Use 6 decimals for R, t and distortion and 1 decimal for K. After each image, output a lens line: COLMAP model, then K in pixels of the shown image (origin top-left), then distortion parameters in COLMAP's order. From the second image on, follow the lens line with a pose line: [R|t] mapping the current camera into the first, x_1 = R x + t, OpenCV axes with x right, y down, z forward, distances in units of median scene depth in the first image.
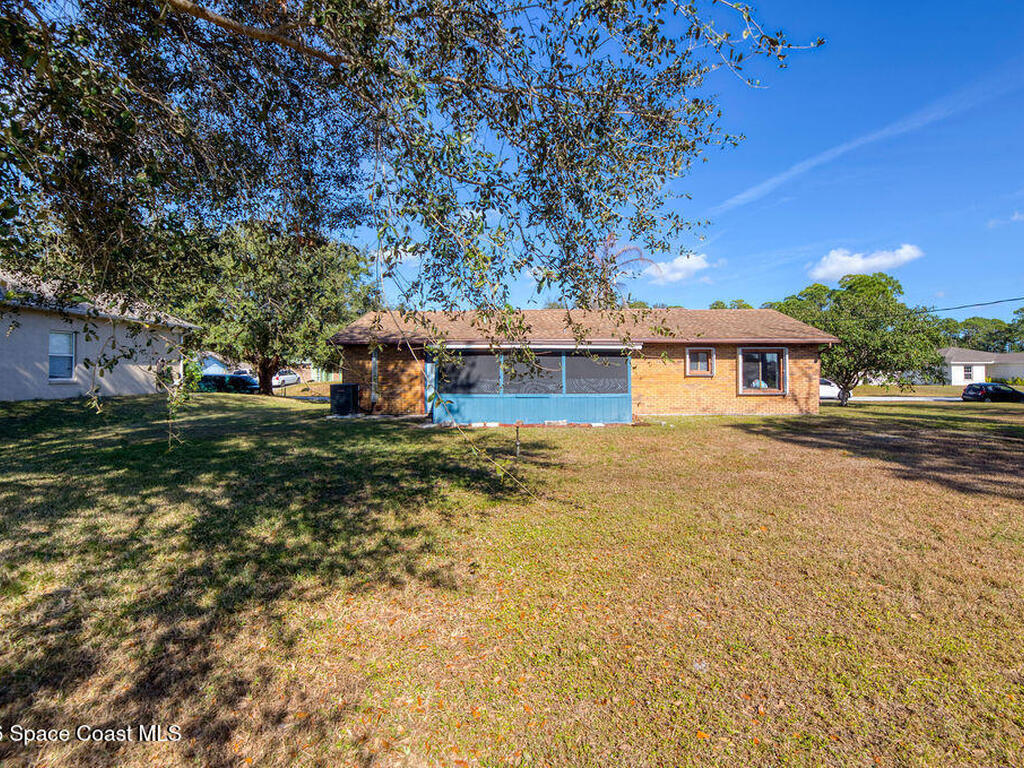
lens RADIAL K [[486.6, 0, 512.3], [0, 486.6, 375.7], [0, 0, 1]] dist [-0.001564, -0.000064]
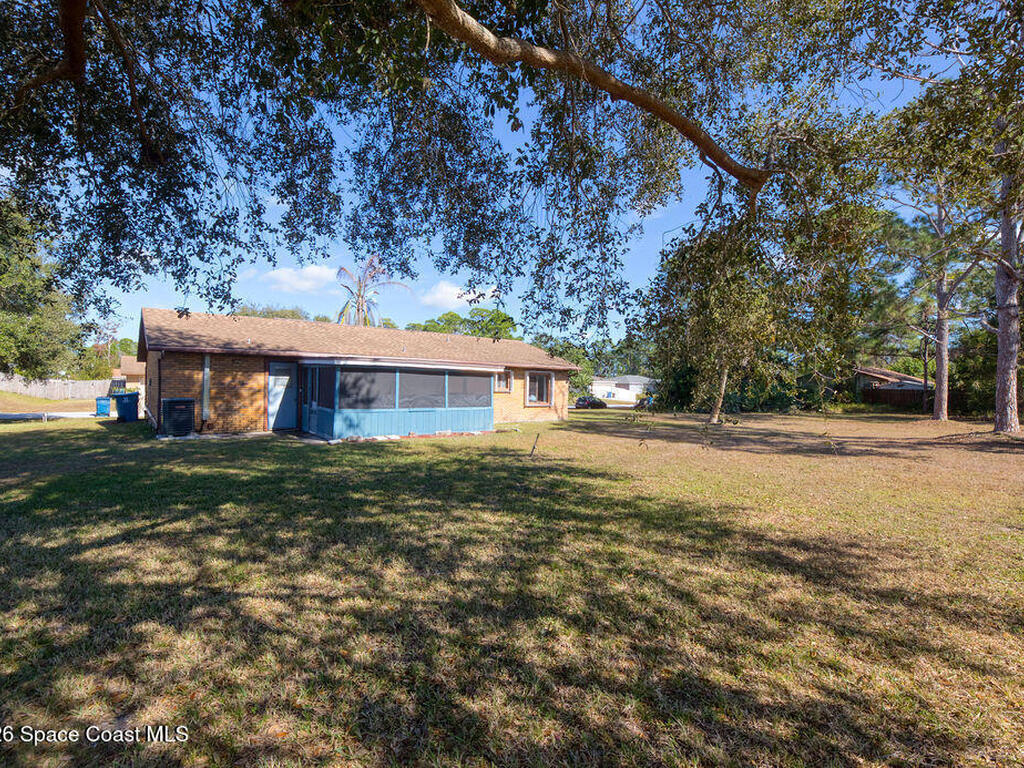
lens RADIAL K [[484.6, 0, 472.6], [0, 484.6, 382.6], [0, 0, 1]] dist [-0.026235, -0.000043]
pose [[0.805557, 0.018712, 0.592223, -0.435960], [-0.013182, 0.999820, -0.013660, -0.006304], [-0.592372, 0.003197, 0.805659, 0.021915]]
